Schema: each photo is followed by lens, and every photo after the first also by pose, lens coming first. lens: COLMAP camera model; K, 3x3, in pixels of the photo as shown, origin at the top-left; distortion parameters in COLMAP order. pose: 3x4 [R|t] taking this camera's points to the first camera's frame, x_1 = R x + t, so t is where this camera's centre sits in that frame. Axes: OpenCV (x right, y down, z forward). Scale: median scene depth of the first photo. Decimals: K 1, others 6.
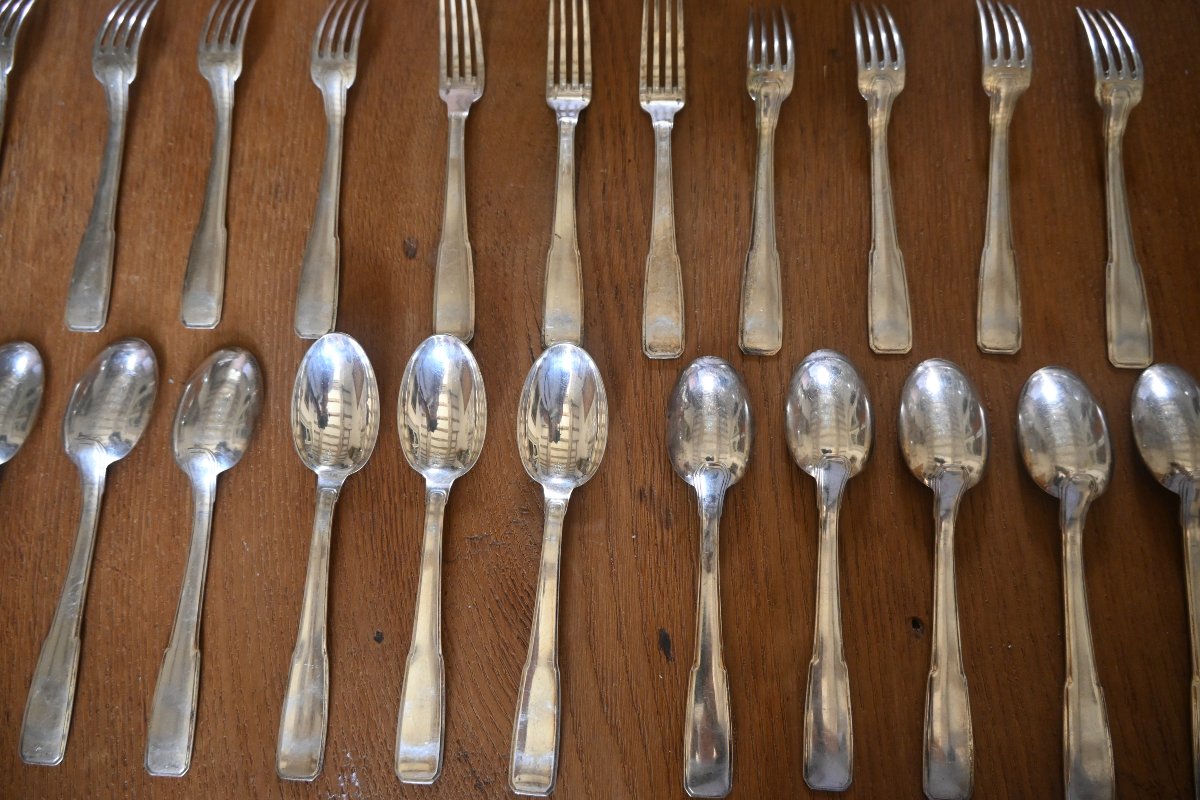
lens RADIAL K [[896.0, 0, 597.6], [0, 896.0, 402.6], [0, 0, 1]] dist [0.018689, -0.024053]
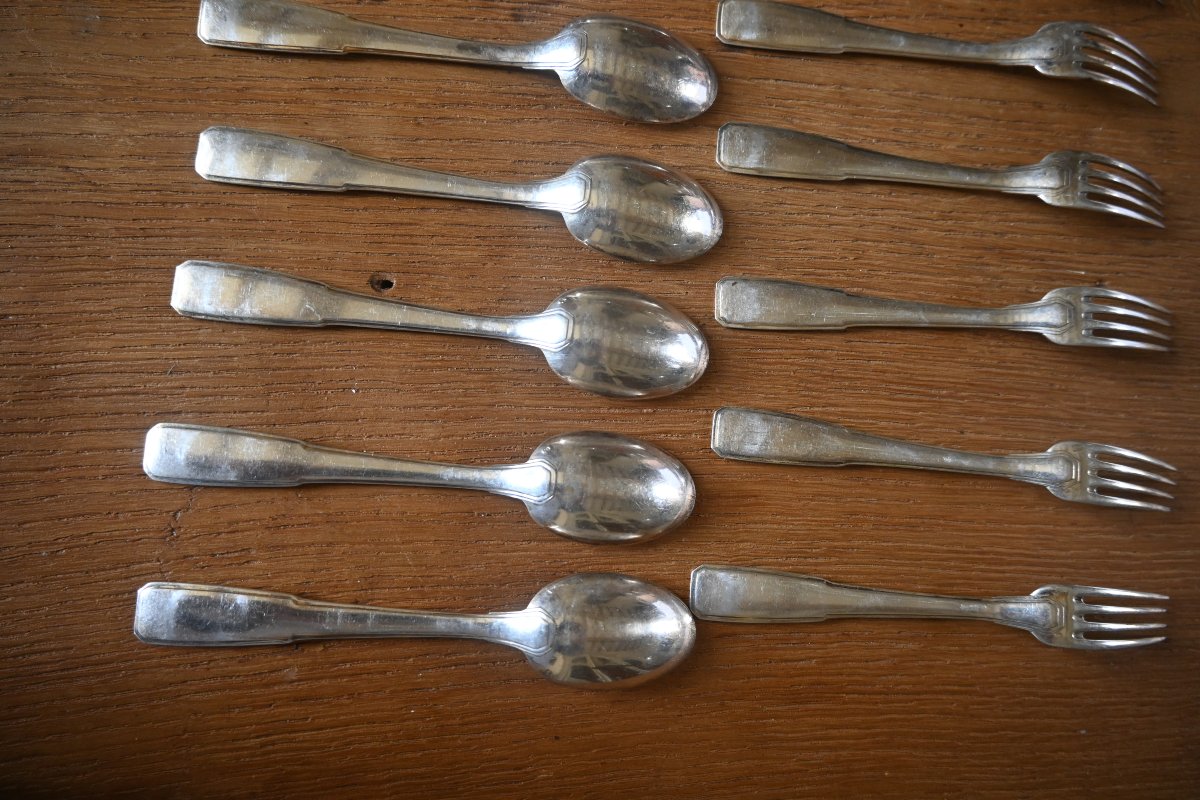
lens RADIAL K [[896.0, 0, 587.4], [0, 896.0, 396.8], [0, 0, 1]] dist [0.018689, -0.024053]
pose [[-0.030910, 0.996344, -0.079638, 0.490572], [-0.993316, -0.021755, 0.113358, -0.033858], [0.111211, 0.082610, 0.990357, 0.190406]]
